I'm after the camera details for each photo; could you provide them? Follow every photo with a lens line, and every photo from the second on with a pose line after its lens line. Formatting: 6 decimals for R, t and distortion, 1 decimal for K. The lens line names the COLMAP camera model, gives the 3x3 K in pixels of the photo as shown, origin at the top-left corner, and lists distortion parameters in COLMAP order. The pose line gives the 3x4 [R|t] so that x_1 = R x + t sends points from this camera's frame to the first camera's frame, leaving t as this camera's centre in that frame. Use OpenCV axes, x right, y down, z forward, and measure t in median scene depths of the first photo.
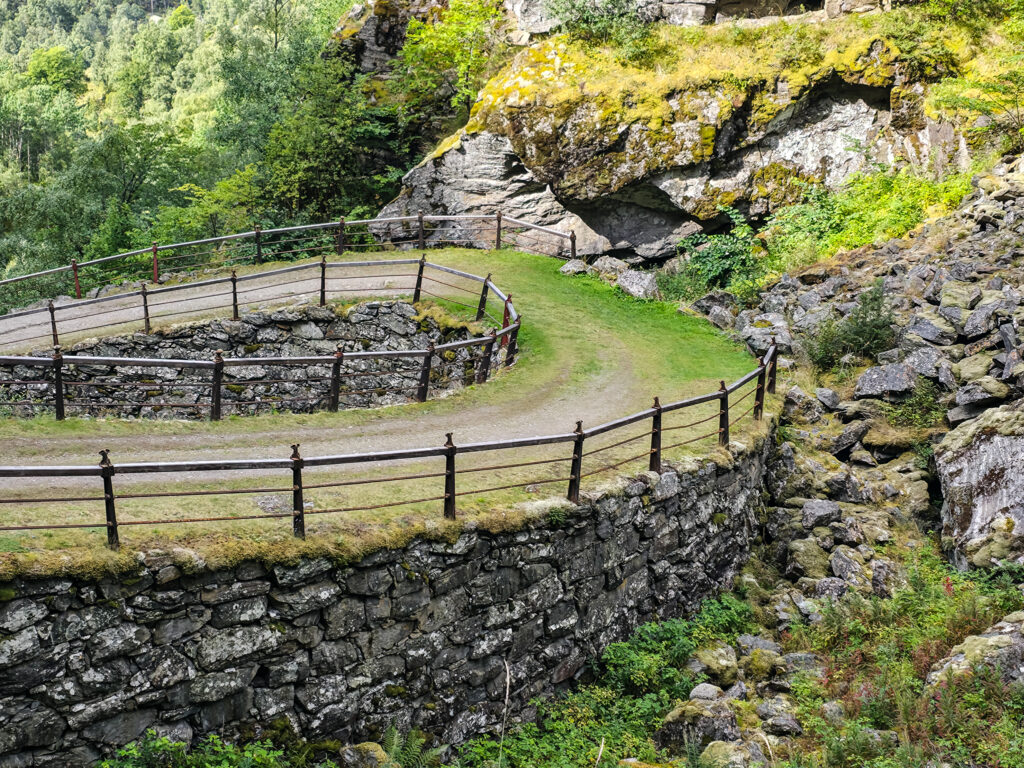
lens RADIAL K [[1492.2, 0, 508.4], [0, 1492.2, 383.5], [0, 0, 1]] dist [0.082468, 0.000000]
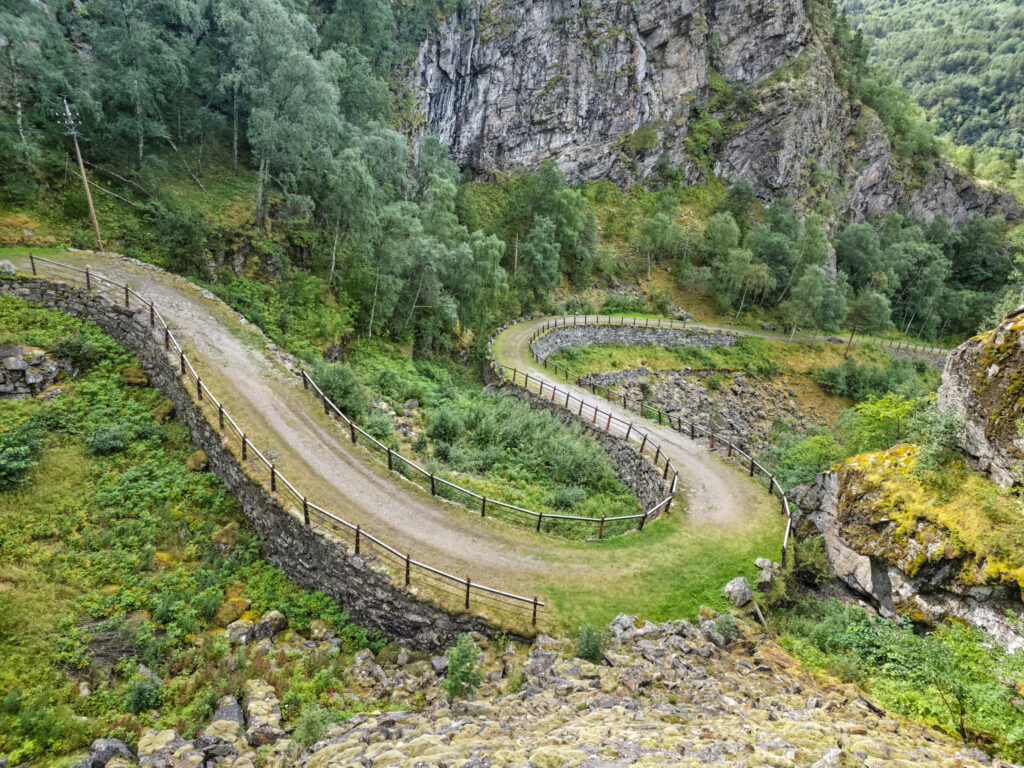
lens RADIAL K [[670.7, 0, 509.1], [0, 670.7, 386.3], [0, 0, 1]] dist [0.054192, -0.044018]
pose [[0.104936, 0.372569, -0.922052, 0.566153], [-0.392216, 0.867521, 0.305898, -0.331062], [0.913868, 0.329544, 0.237162, 0.501754]]
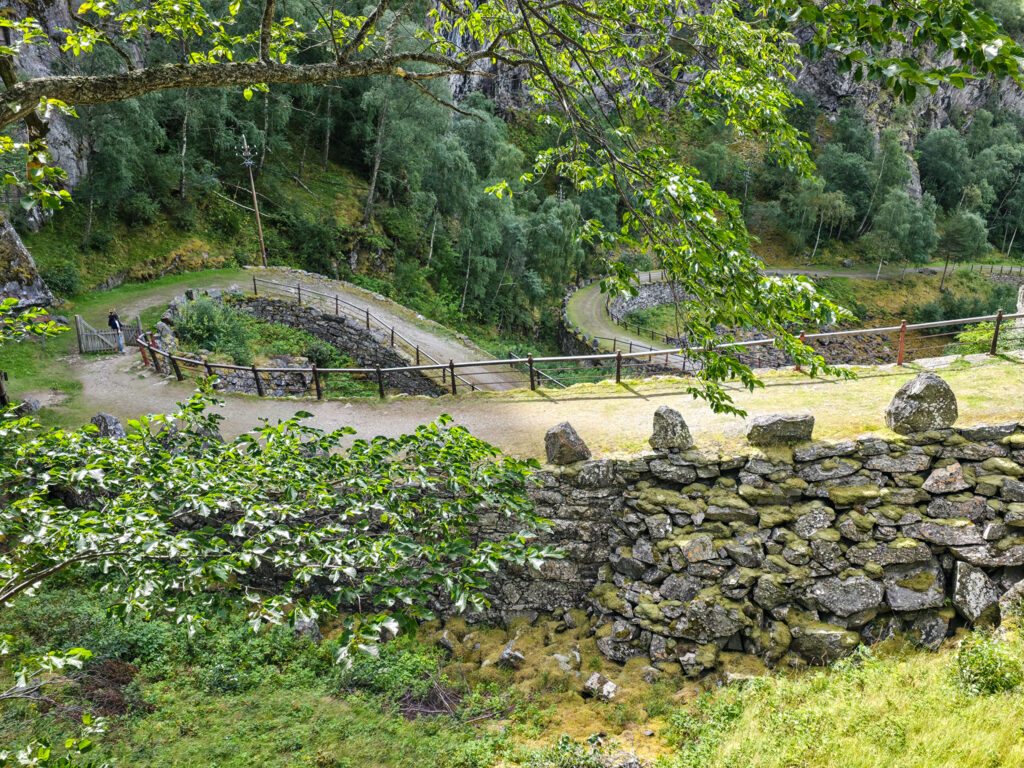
lens RADIAL K [[976.7, 0, 519.4], [0, 976.7, 391.6], [0, 0, 1]] dist [0.043140, 0.000000]
pose [[0.191973, 0.375331, -0.906793, 1.087850], [-0.318448, 0.897806, 0.304194, -0.386570], [0.928298, 0.230370, 0.291878, 0.081154]]
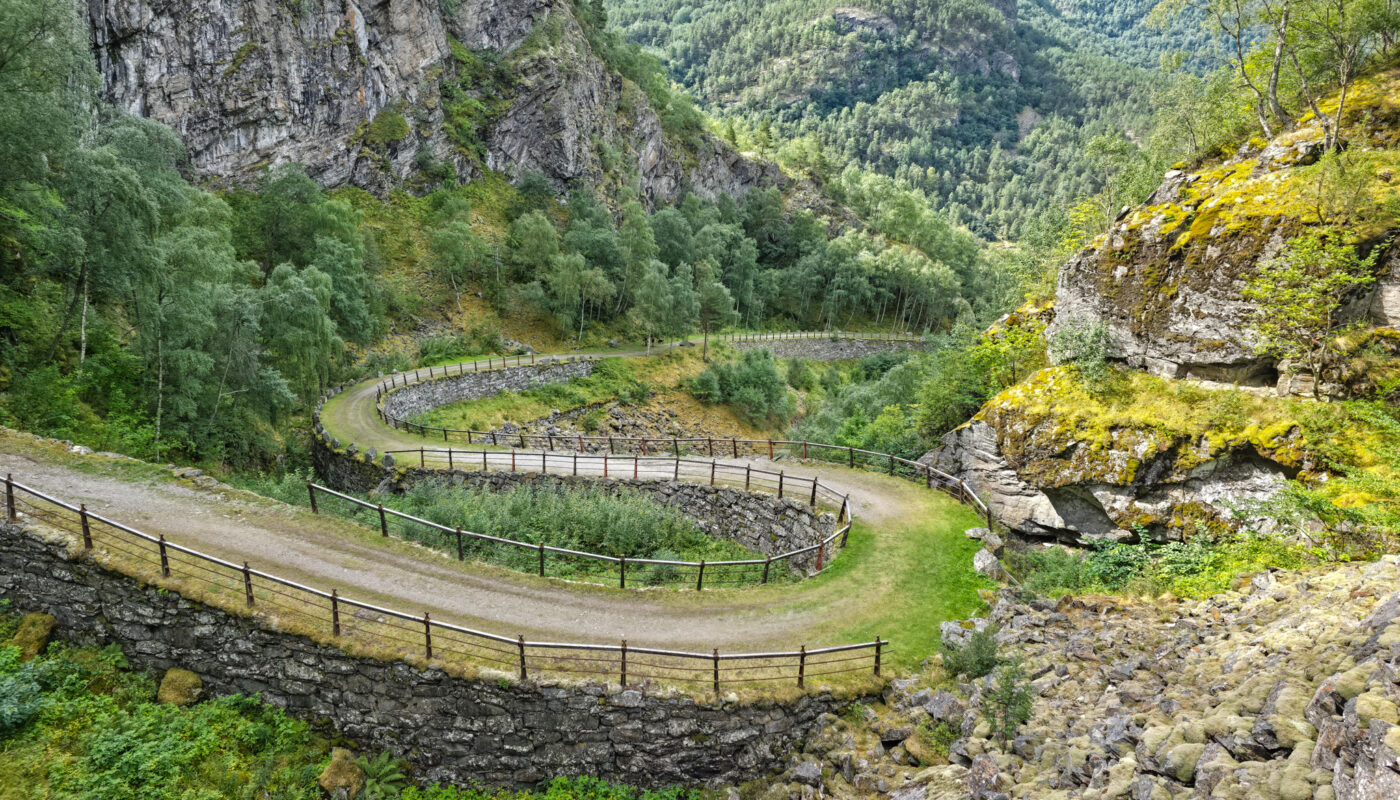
lens RADIAL K [[914.5, 0, 698.1], [0, 914.5, 395.4], [0, 0, 1]] dist [0.061527, -0.054650]
pose [[0.652784, 0.208287, -0.728347, 0.445299], [-0.249112, 0.967009, 0.053269, -0.173050], [0.715413, 0.146667, 0.683134, 0.203587]]
